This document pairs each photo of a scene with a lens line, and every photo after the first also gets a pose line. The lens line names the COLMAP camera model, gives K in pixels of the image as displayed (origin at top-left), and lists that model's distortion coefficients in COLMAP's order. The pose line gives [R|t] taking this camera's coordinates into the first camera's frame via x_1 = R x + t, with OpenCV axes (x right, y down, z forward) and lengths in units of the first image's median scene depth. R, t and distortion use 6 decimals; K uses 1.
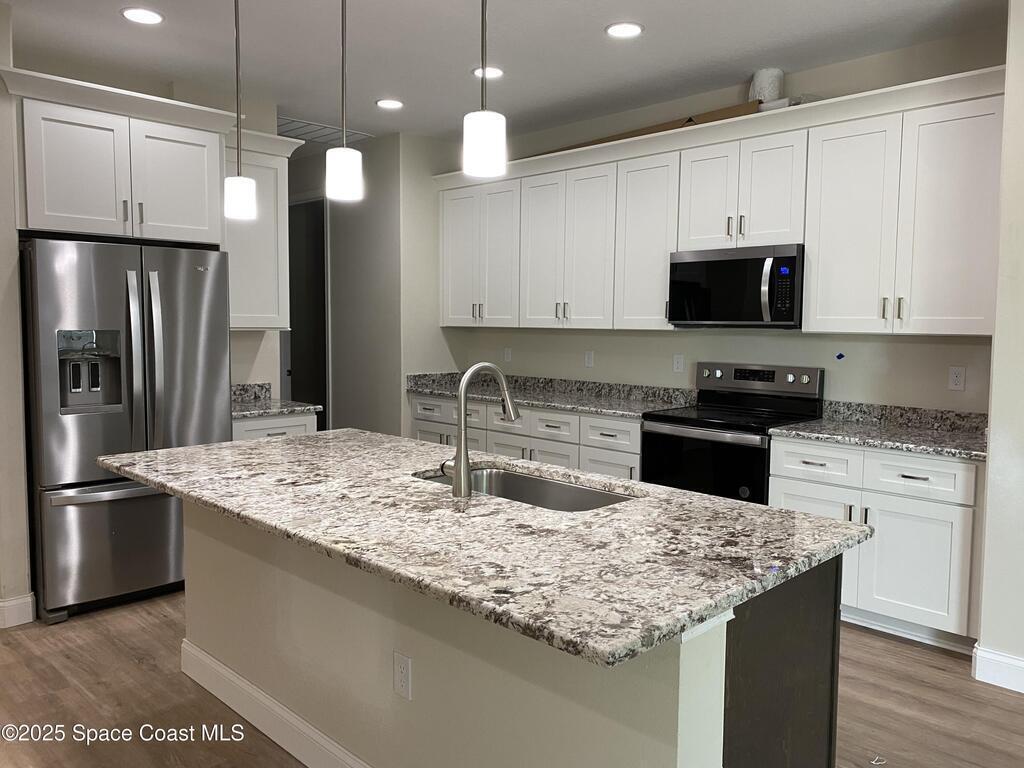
lens RADIAL K [[778.7, 0, 511.8], [0, 778.7, 373.3], [0, 0, 1]] dist [0.052389, 0.002528]
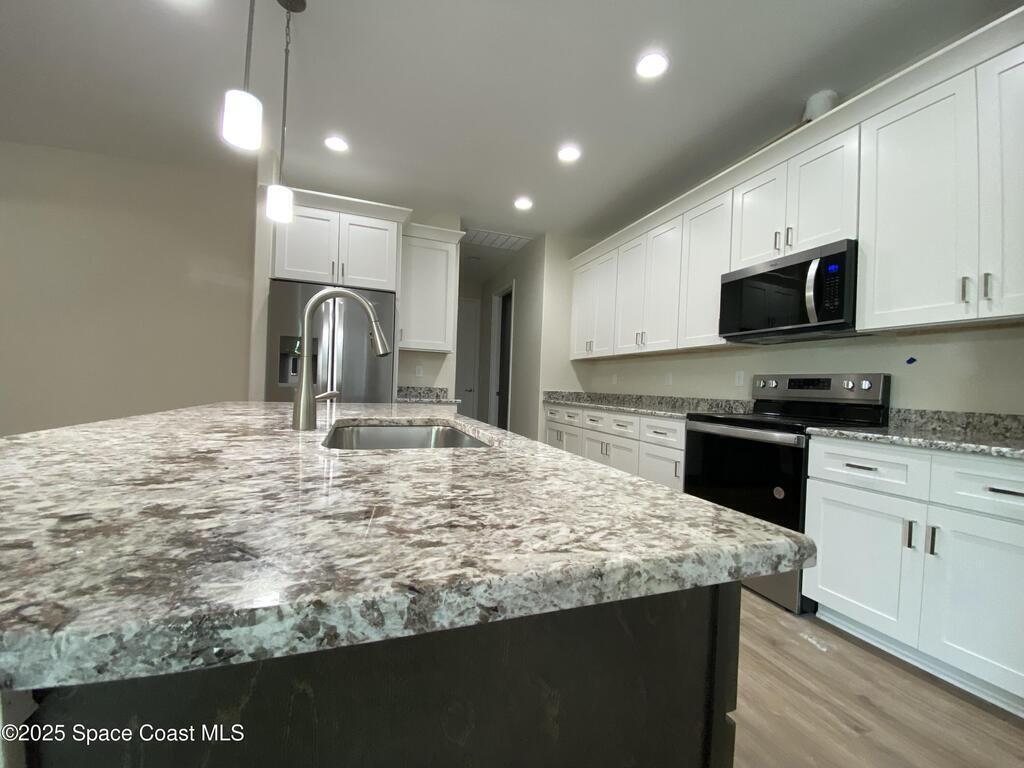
lens RADIAL K [[416.8, 0, 507.6], [0, 416.8, 388.4], [0, 0, 1]] dist [-0.002780, -0.003594]
pose [[0.905444, 0.026329, -0.423649, 0.193359], [-0.056732, 0.996626, -0.059312, 0.067635], [0.420658, 0.077738, 0.903883, 0.354703]]
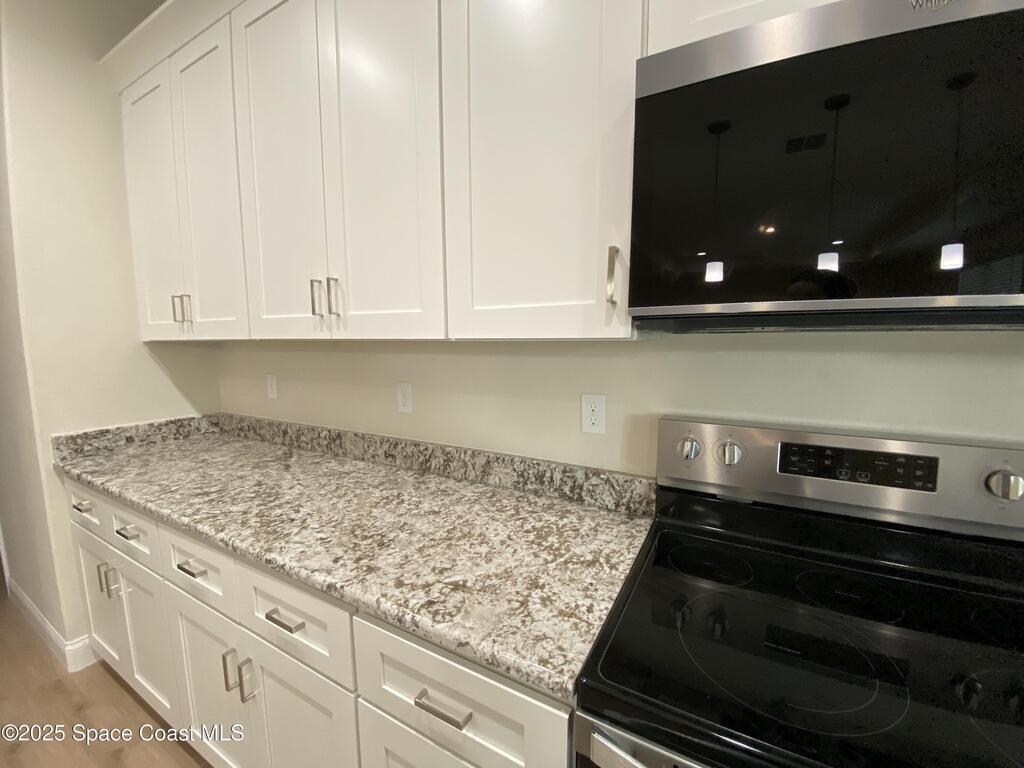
lens RADIAL K [[416.8, 0, 507.8], [0, 416.8, 392.0], [0, 0, 1]] dist [-0.002780, -0.003594]
pose [[0.964561, -0.046174, 0.259789, 0.120619], [0.030018, 0.997380, 0.065816, -0.049715], [-0.262147, -0.055686, 0.963420, 0.916109]]
